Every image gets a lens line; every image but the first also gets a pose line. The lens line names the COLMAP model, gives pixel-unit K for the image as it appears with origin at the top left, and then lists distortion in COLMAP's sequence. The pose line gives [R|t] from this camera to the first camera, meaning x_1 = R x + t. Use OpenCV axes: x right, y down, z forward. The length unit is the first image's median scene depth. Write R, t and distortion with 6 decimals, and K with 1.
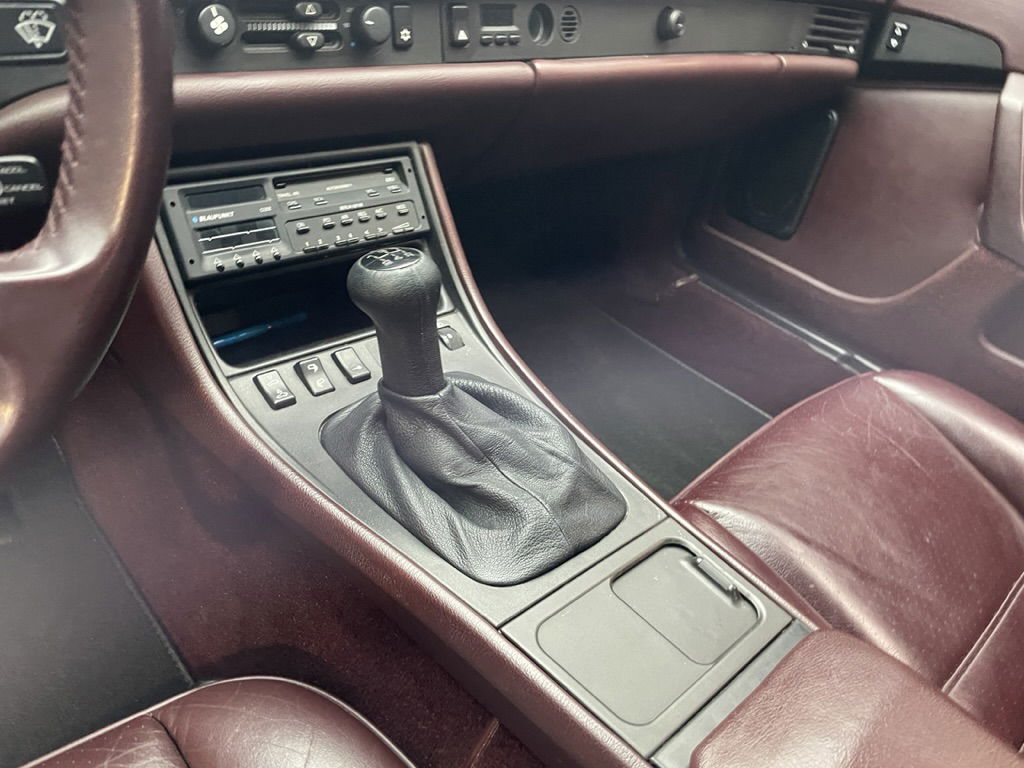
lens RADIAL K [[805.4, 0, 514.5], [0, 805.4, 382.5], [0, 0, 1]] dist [0.054116, -0.088388]
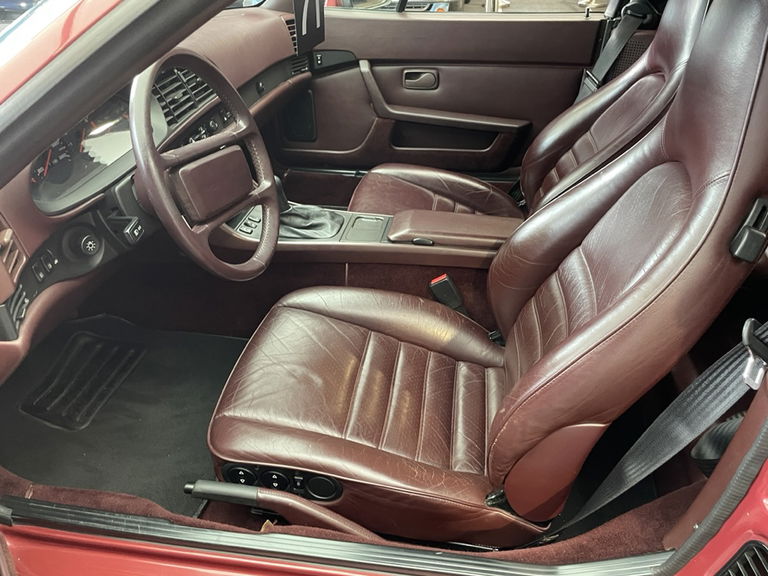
lens RADIAL K [[610.3, 0, 391.1], [0, 610.3, 295.2], [0, 0, 1]] dist [0.079718, -0.107130]
pose [[0.777356, -0.482256, 0.403915, -0.831627], [0.467136, 0.872579, 0.142792, 0.137375], [-0.421310, 0.077683, 0.903584, -1.366381]]
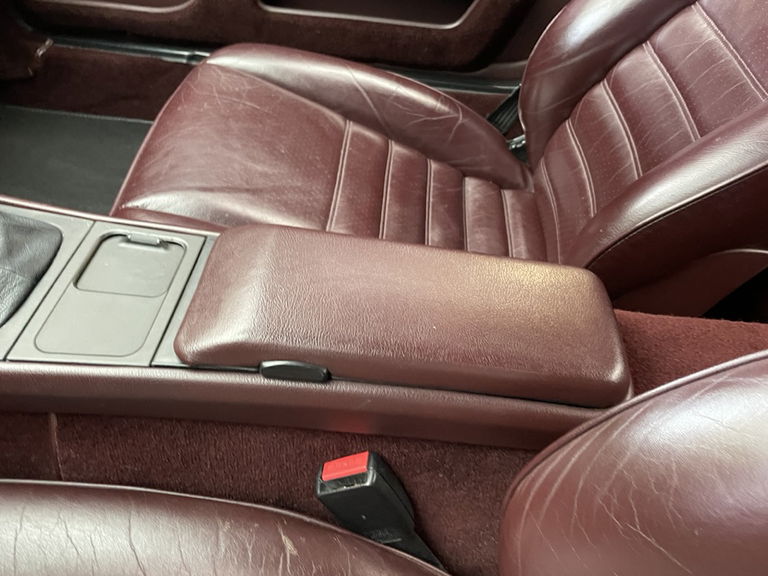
lens RADIAL K [[604.1, 0, 385.8], [0, 604.1, 286.9], [0, 0, 1]] dist [0.054116, -0.088388]
pose [[0.735495, -0.550813, 0.394528, 0.068902], [0.415455, 0.826631, 0.379578, 0.057580], [-0.535205, -0.115269, 0.836821, -0.081599]]
